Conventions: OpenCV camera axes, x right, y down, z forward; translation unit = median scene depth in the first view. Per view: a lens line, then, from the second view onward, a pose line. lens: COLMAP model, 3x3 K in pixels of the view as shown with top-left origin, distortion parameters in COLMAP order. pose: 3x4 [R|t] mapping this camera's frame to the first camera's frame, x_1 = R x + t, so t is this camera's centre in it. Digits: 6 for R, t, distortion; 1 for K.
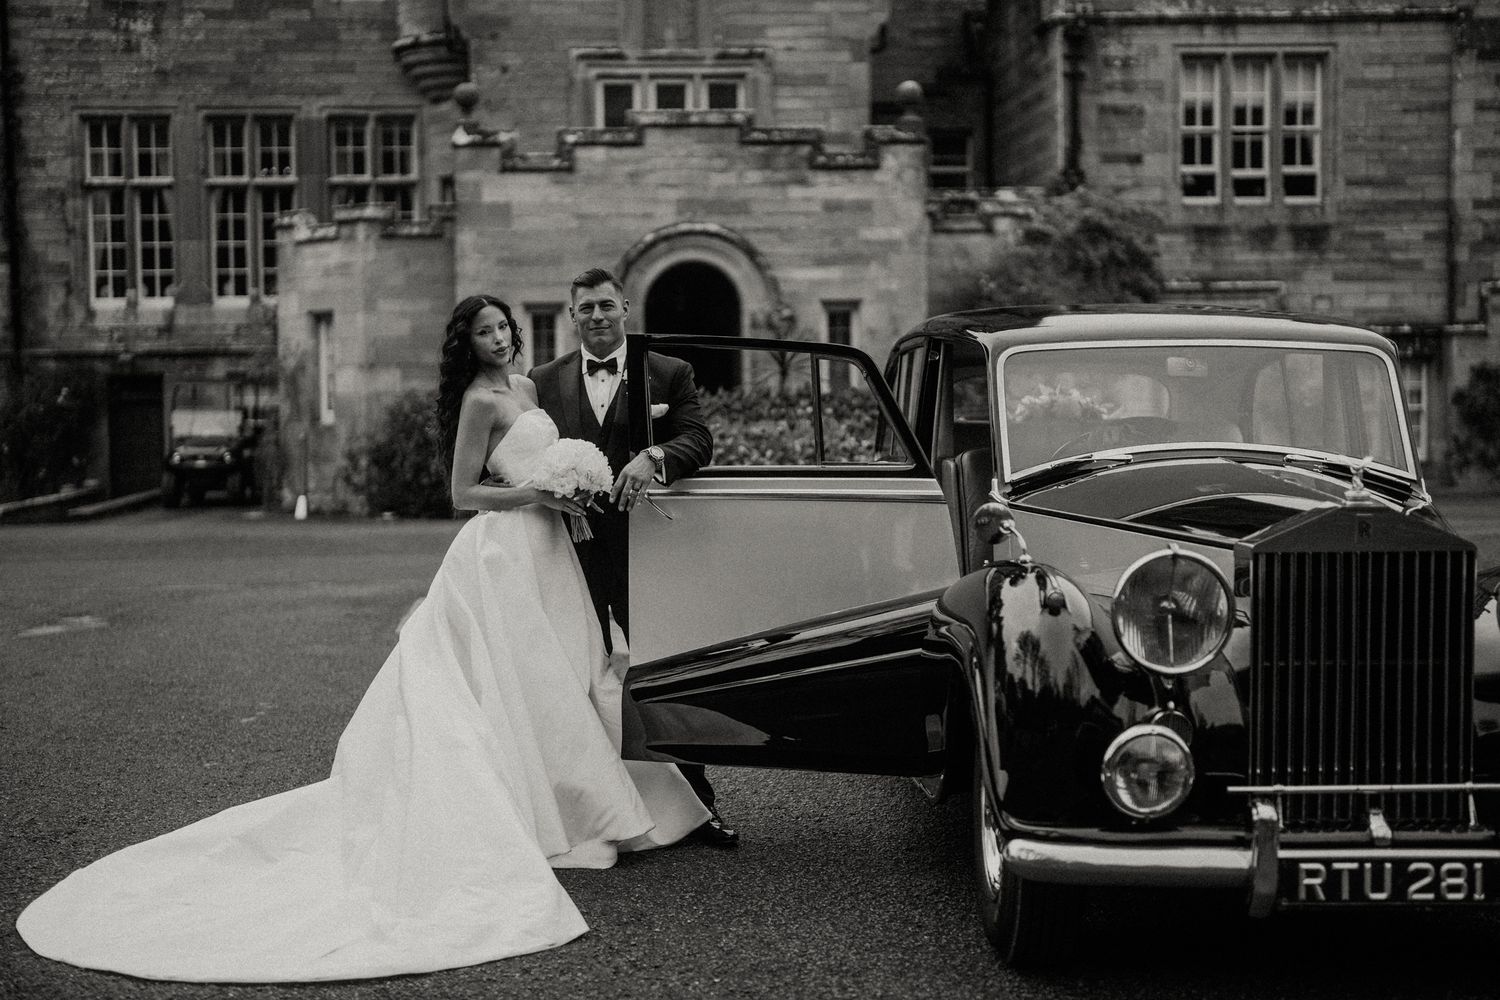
lens RADIAL K [[2408.0, 0, 761.1], [0, 2408.0, 563.9], [0, 0, 1]] dist [-0.003322, 0.000000]
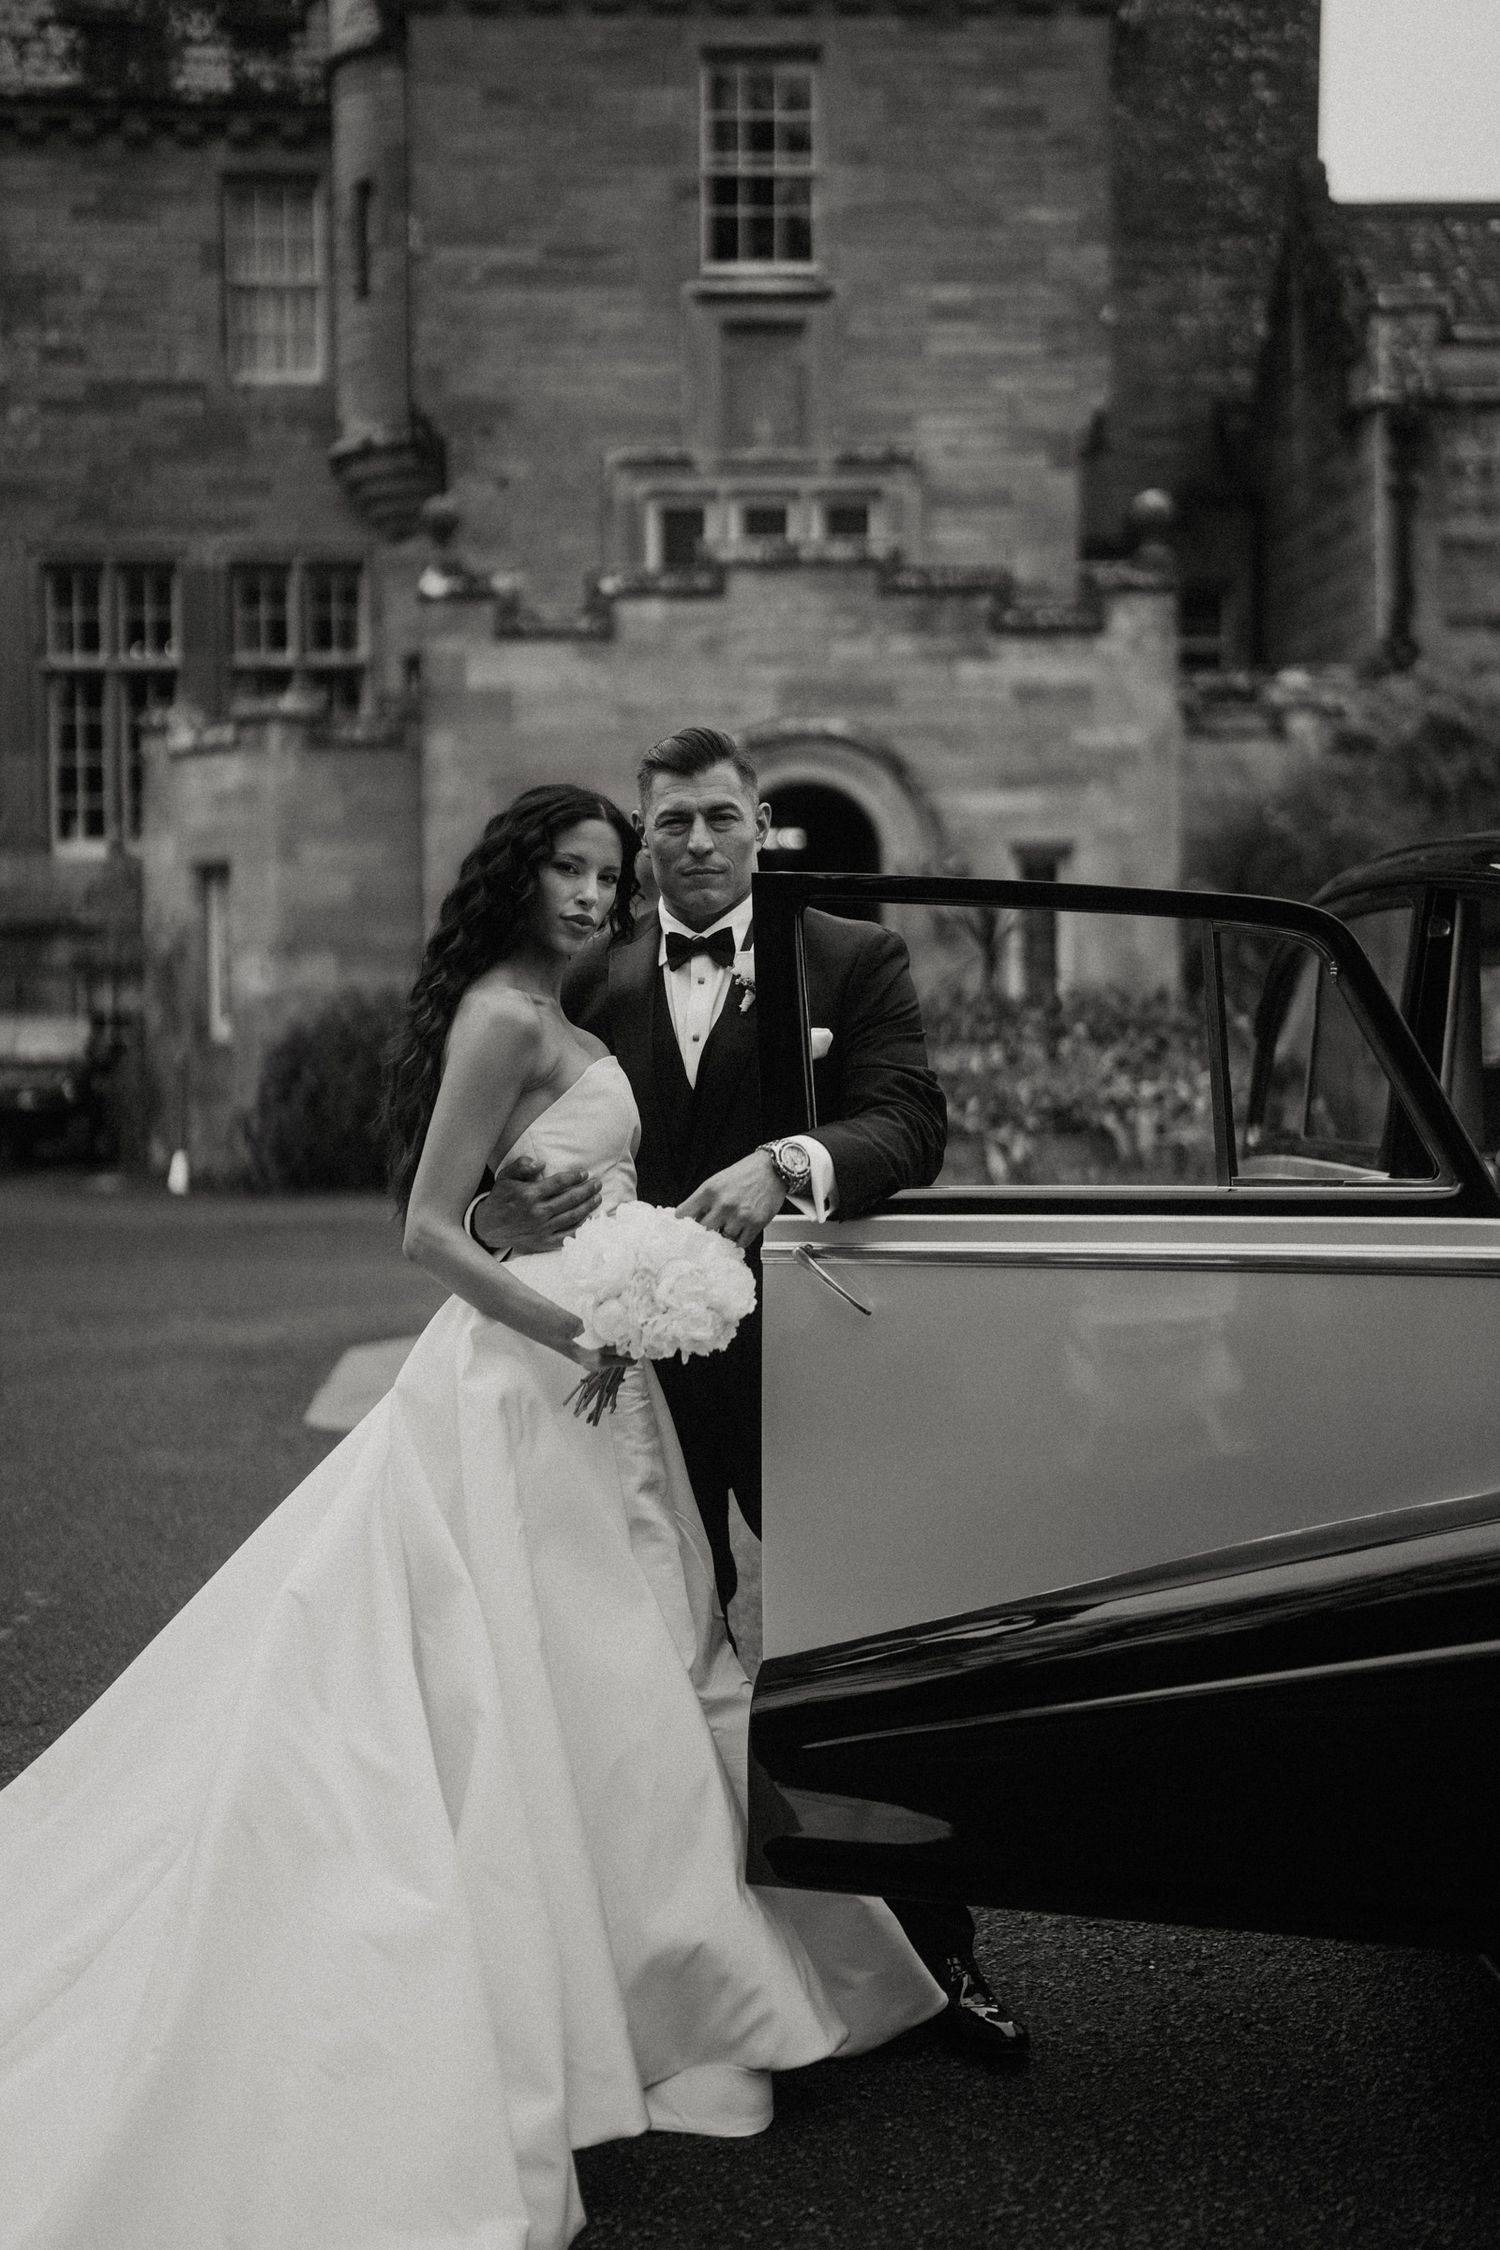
lens RADIAL K [[3447.5, 0, 765.1], [0, 3447.5, 1164.3], [0, 0, 1]] dist [0.009507, 0.000000]
pose [[0.999539, 0.002711, -0.030230, -0.010988], [-0.003314, 0.999796, -0.019914, -0.008774], [0.030170, 0.020005, 0.999345, 0.108945]]
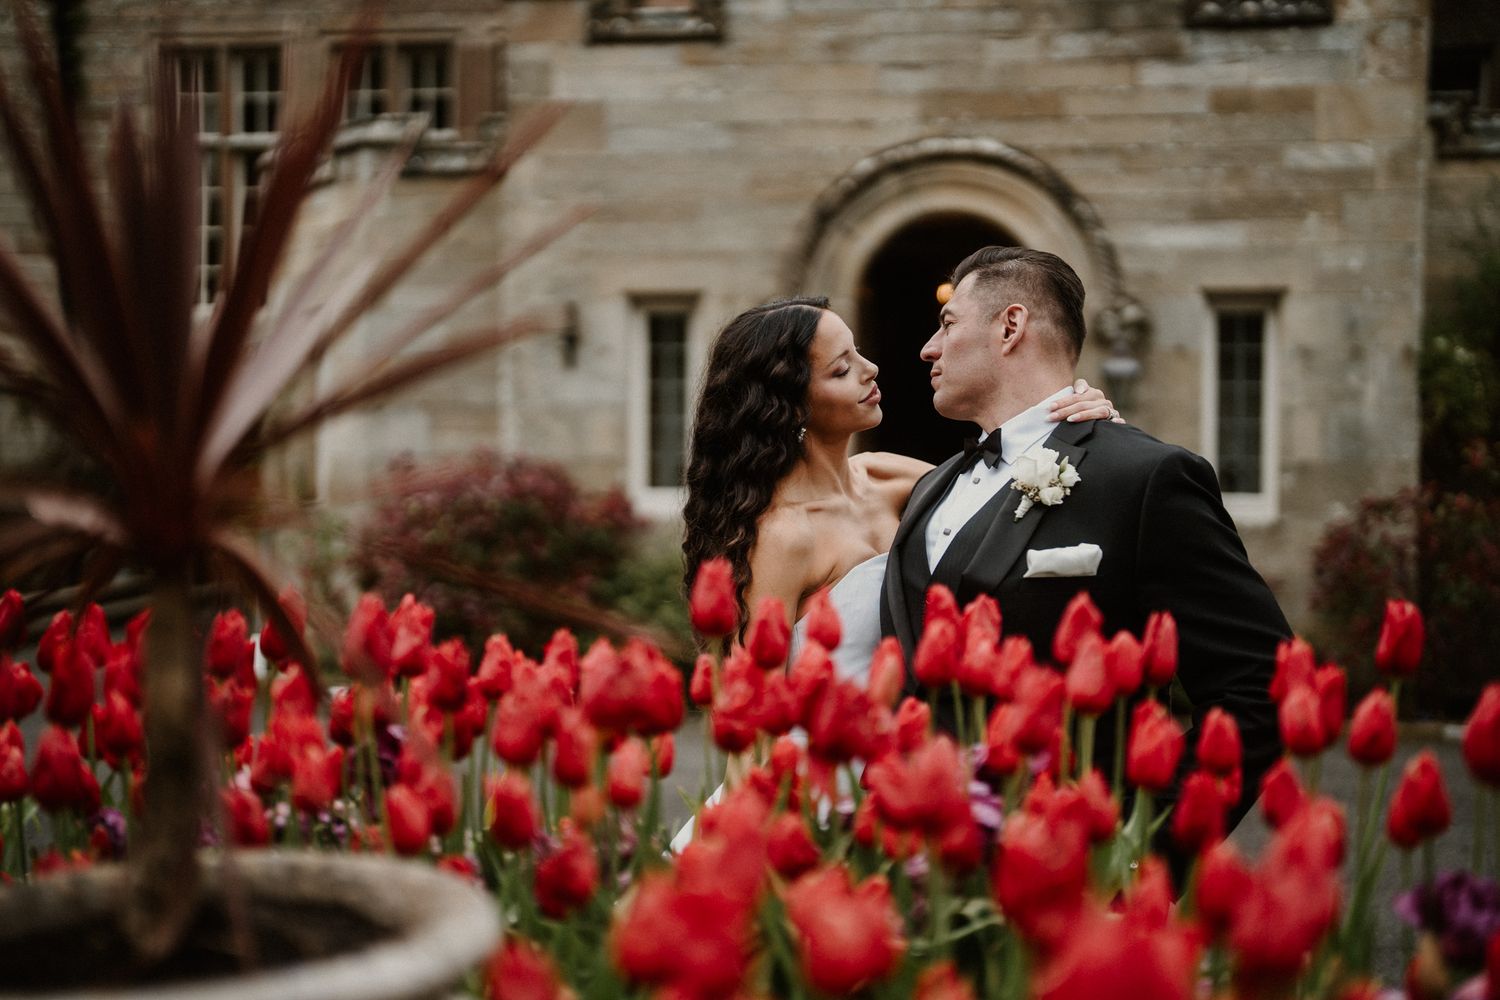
lens RADIAL K [[2208.0, 0, 728.5], [0, 2208.0, 491.3], [0, 0, 1]] dist [0.049509, 0.000000]
pose [[0.975393, 0.023847, -0.219182, 0.030436], [-0.034177, 0.998470, -0.043460, -0.043508], [0.217810, 0.049881, 0.974716, 0.526424]]
